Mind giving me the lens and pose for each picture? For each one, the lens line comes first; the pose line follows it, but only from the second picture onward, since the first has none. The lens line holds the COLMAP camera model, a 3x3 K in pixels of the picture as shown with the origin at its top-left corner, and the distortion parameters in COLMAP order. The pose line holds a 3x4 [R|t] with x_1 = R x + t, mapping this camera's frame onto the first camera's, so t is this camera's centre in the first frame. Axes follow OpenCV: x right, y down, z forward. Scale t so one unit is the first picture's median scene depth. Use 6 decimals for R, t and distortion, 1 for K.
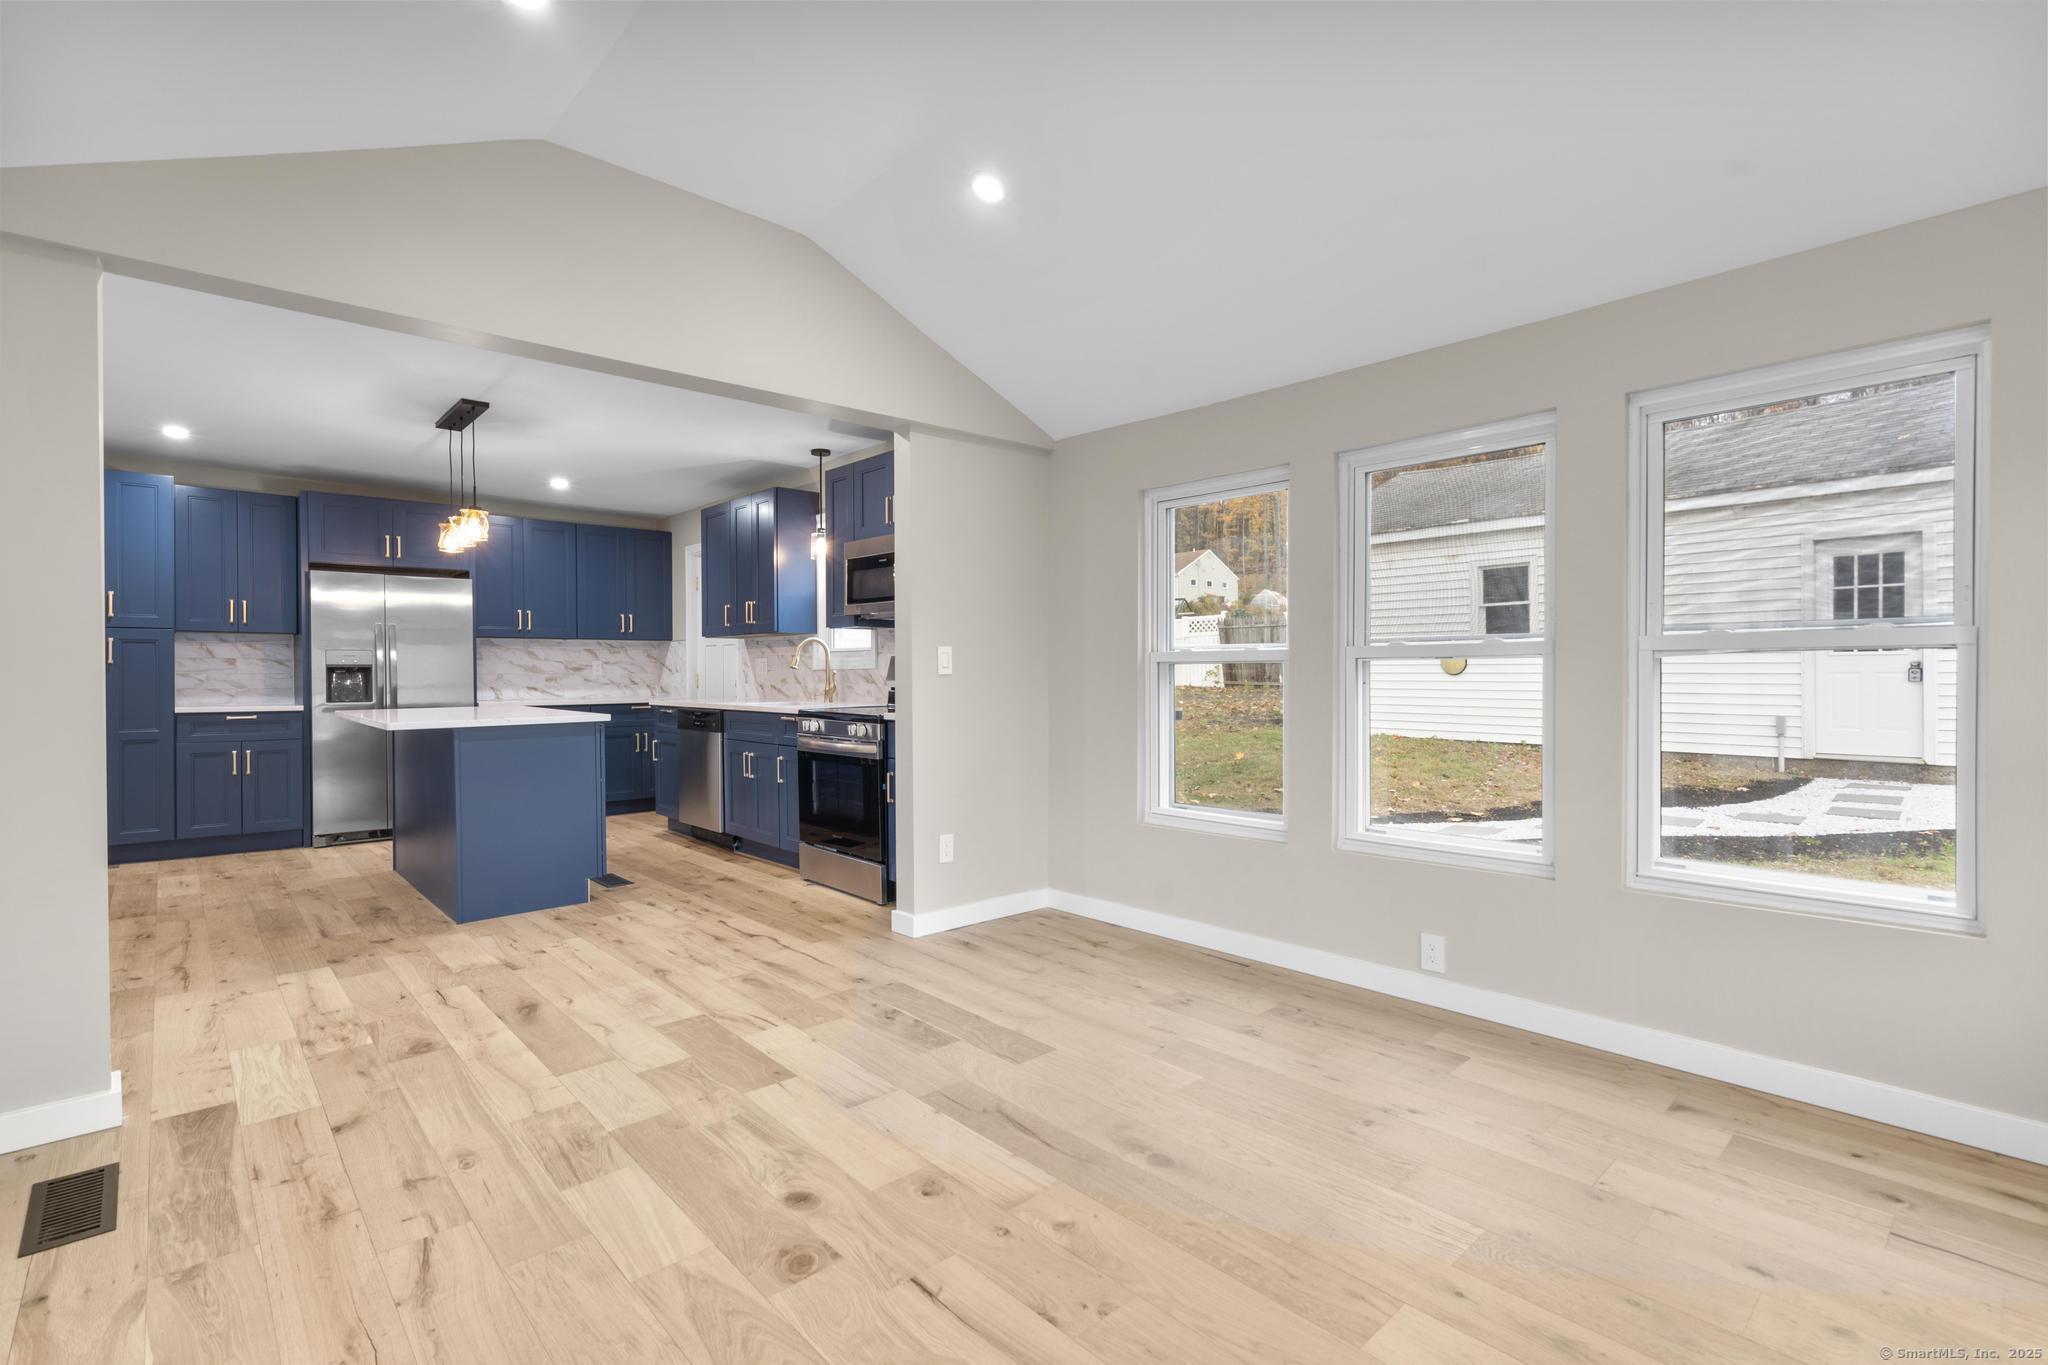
lens RADIAL K [[938.9, 0, 1020.3], [0, 938.9, 680.5], [0, 0, 1]] dist [-0.004414, 0.003955]
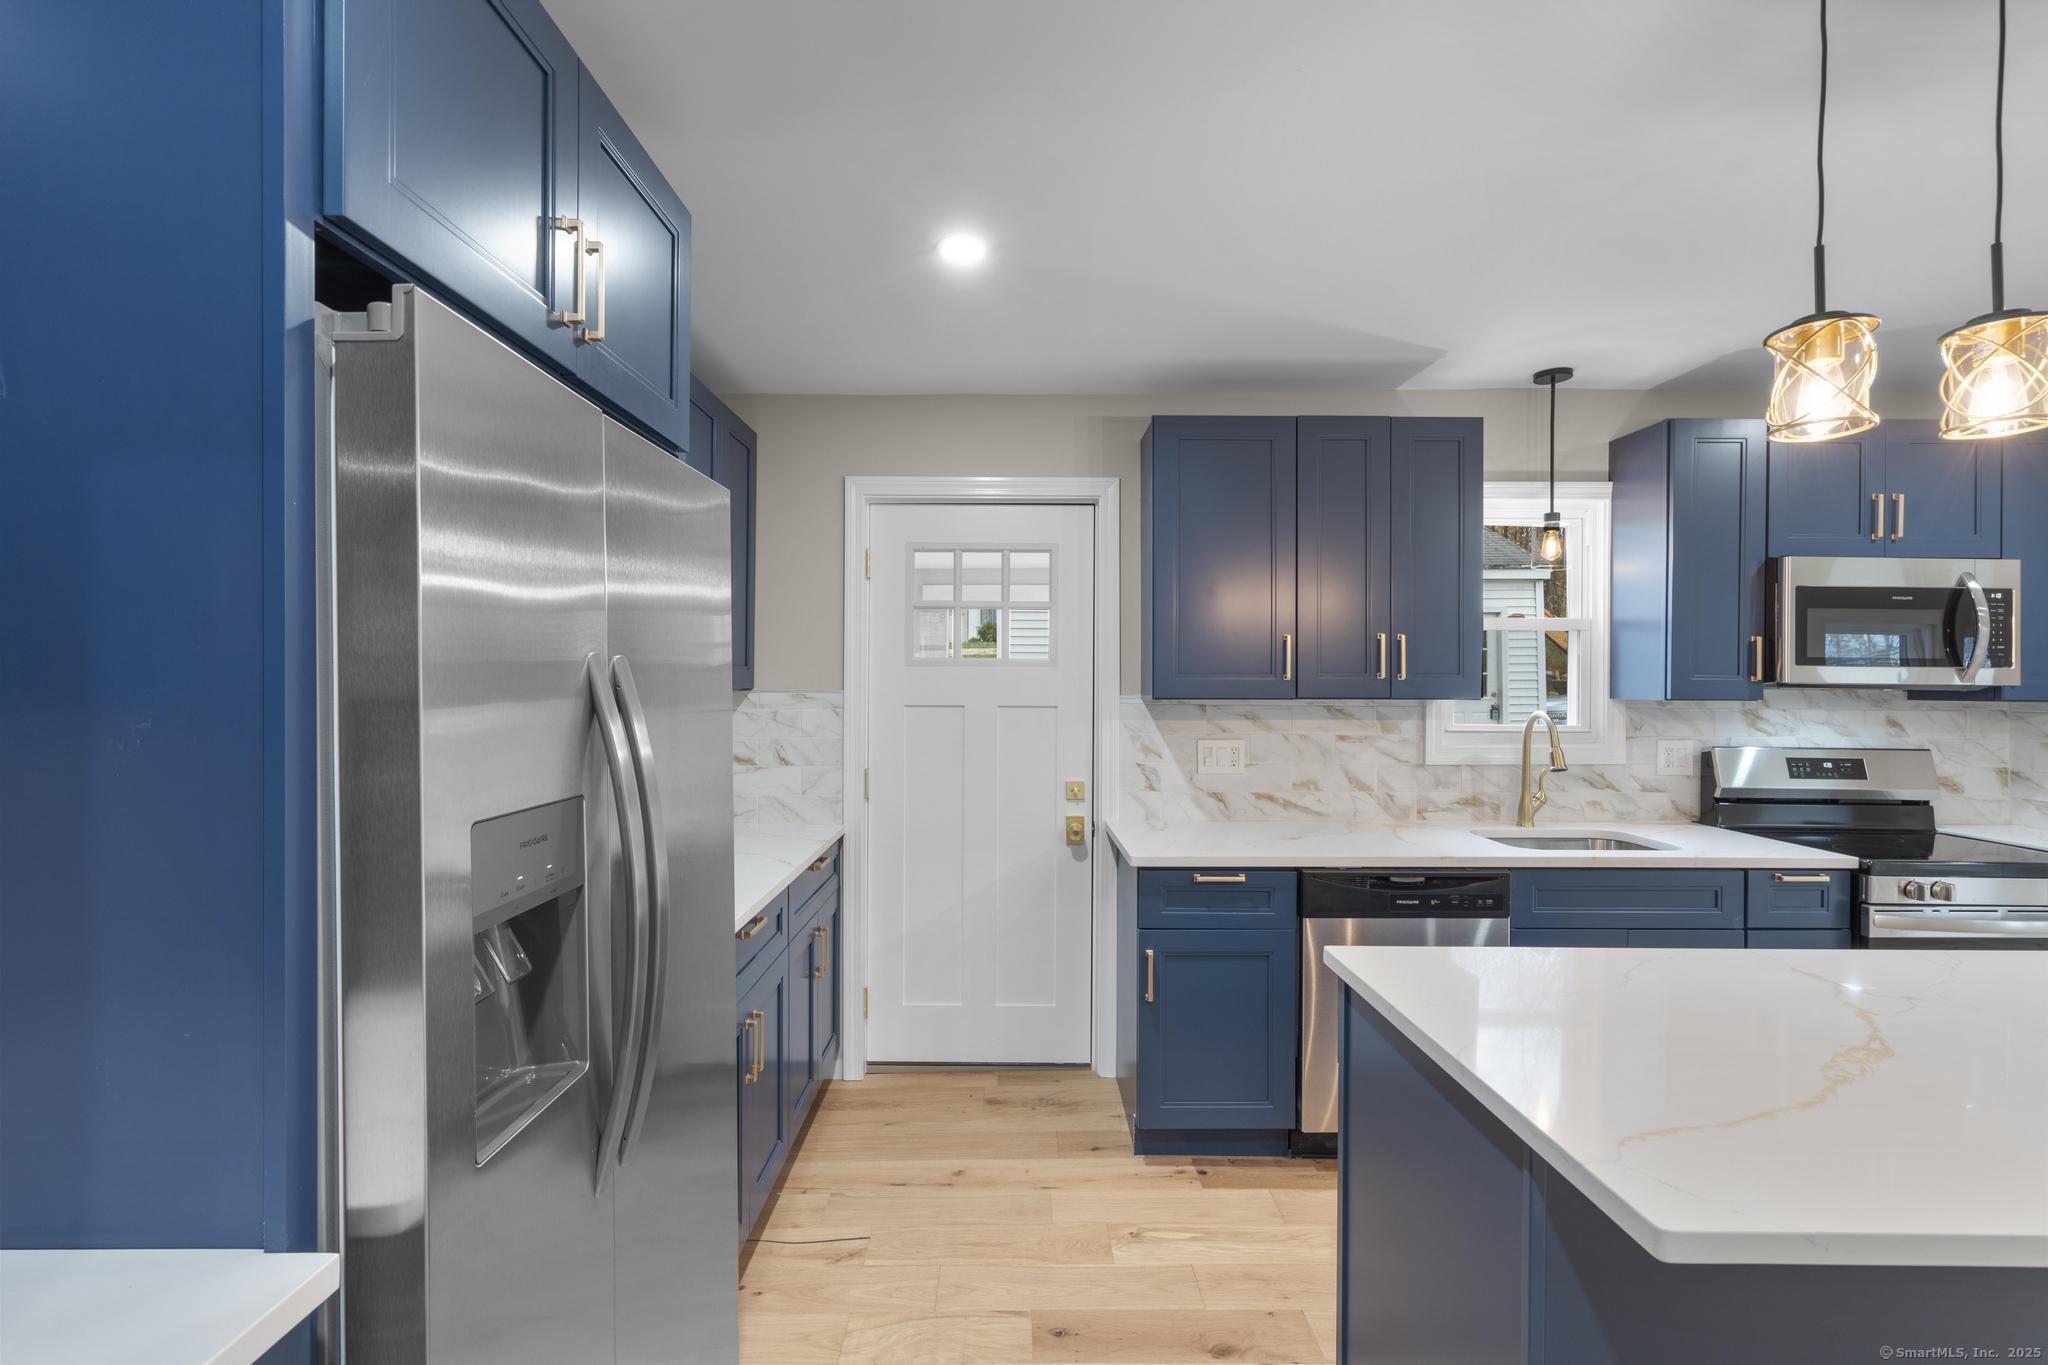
lens RADIAL K [[938.9, 0, 1014.4], [0, 938.9, 685.2], [0, 0, 1]] dist [-0.004414, 0.003955]
pose [[0.675569, 0.005781, 0.737275, -1.232586], [-0.000497, 0.999973, -0.007386, -0.083879], [-0.737297, 0.004623, 0.675553, 1.275260]]
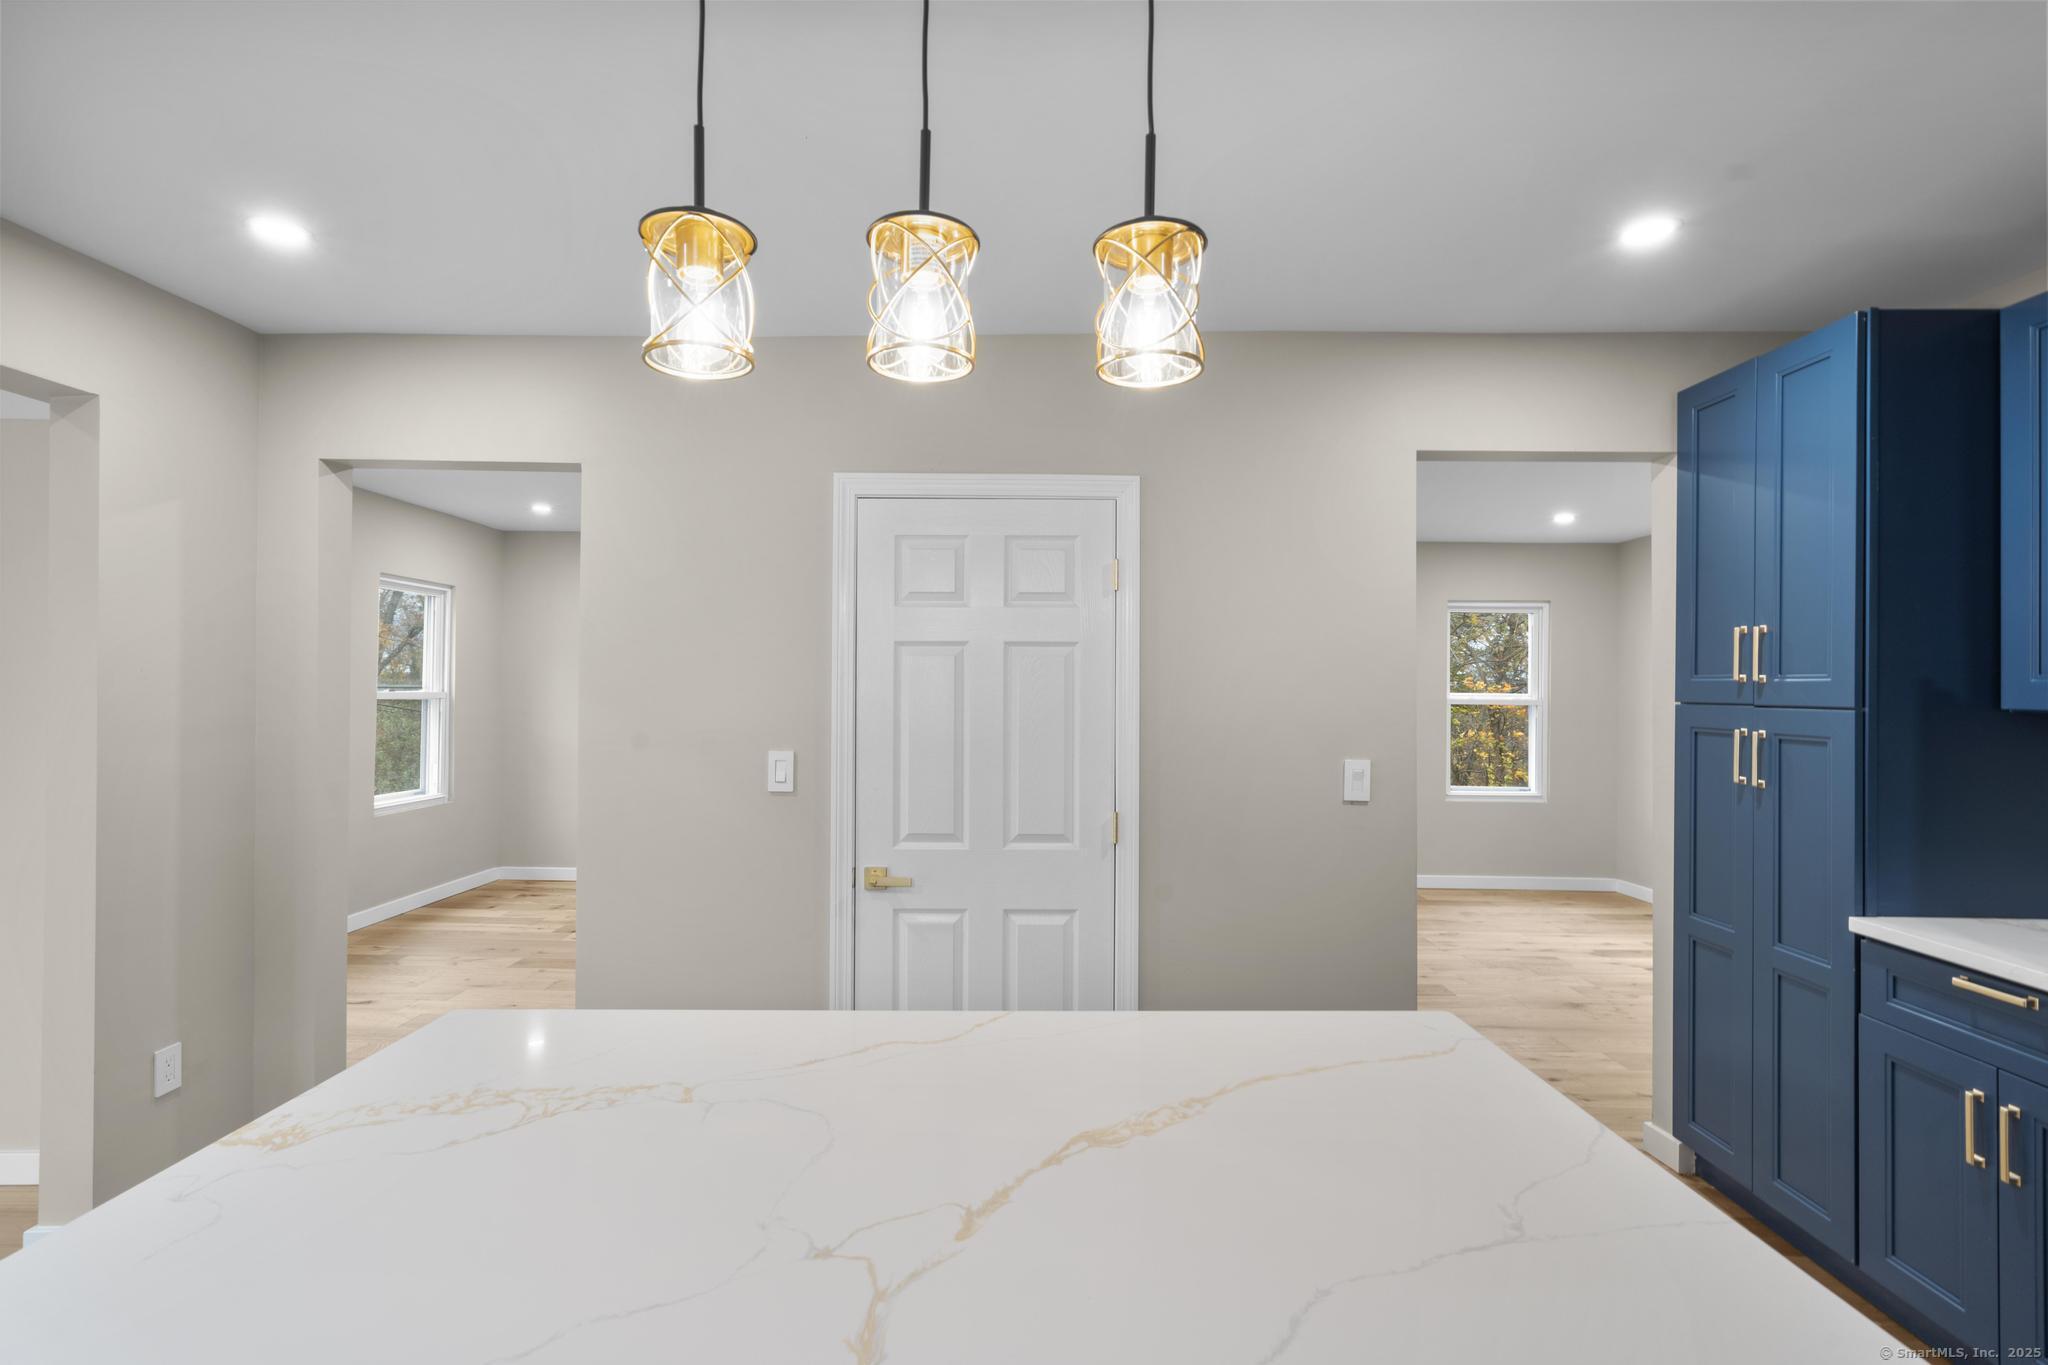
lens RADIAL K [[938.9, 0, 1009.2], [0, 938.9, 679.2], [0, 0, 1]] dist [-0.004414, 0.003955]
pose [[-0.685085, -0.008246, -0.728417, -0.562405], [-0.009821, 0.999950, -0.002083, -0.089291], [0.728397, 0.005727, -0.685131, 1.443804]]
